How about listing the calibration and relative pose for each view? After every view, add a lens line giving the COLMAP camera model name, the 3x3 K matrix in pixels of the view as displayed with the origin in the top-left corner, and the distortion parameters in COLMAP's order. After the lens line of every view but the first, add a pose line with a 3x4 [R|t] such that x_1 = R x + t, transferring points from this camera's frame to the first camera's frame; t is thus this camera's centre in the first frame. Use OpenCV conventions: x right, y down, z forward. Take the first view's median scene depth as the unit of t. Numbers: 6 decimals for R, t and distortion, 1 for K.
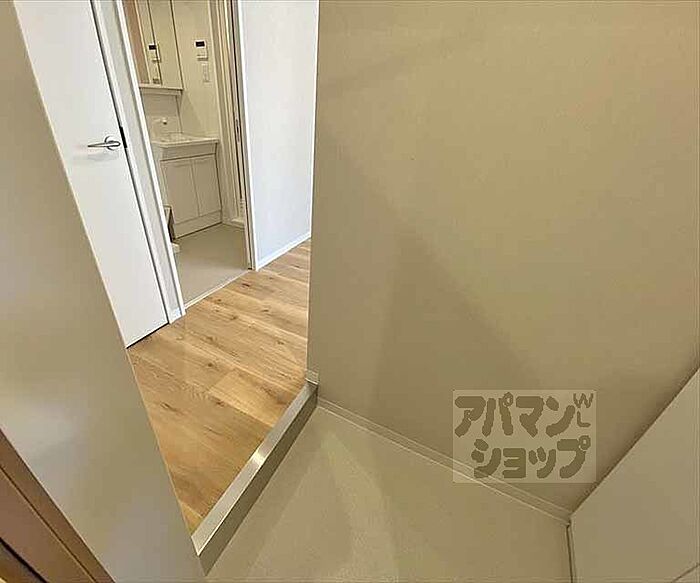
lens RADIAL K [[312.4, 0, 317.8], [0, 312.4, 292.4], [0, 0, 1]] dist [0.000058, 0.000184]
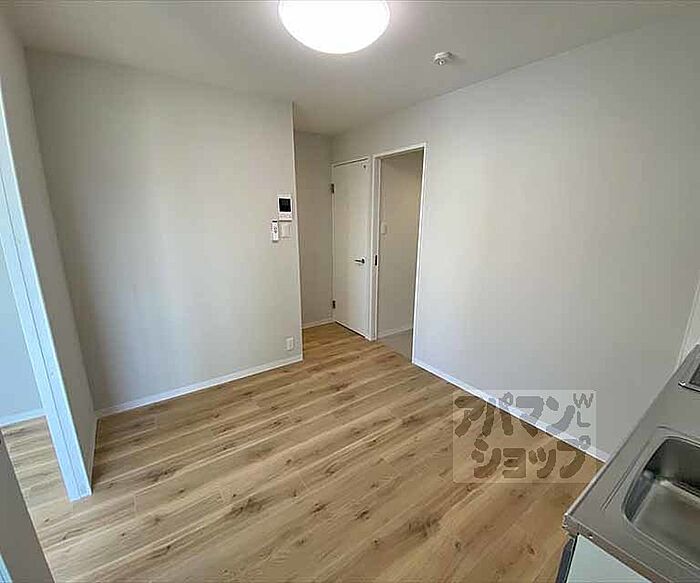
lens RADIAL K [[301.6, 0, 351.4], [0, 301.6, 282.4], [0, 0, 1]] dist [-0.001394, -0.000272]
pose [[-0.450778, 0.154777, -0.879115, 1.229094], [-0.468608, 0.797195, 0.380639, -0.872636], [0.759740, 0.583544, -0.286829, 1.178003]]
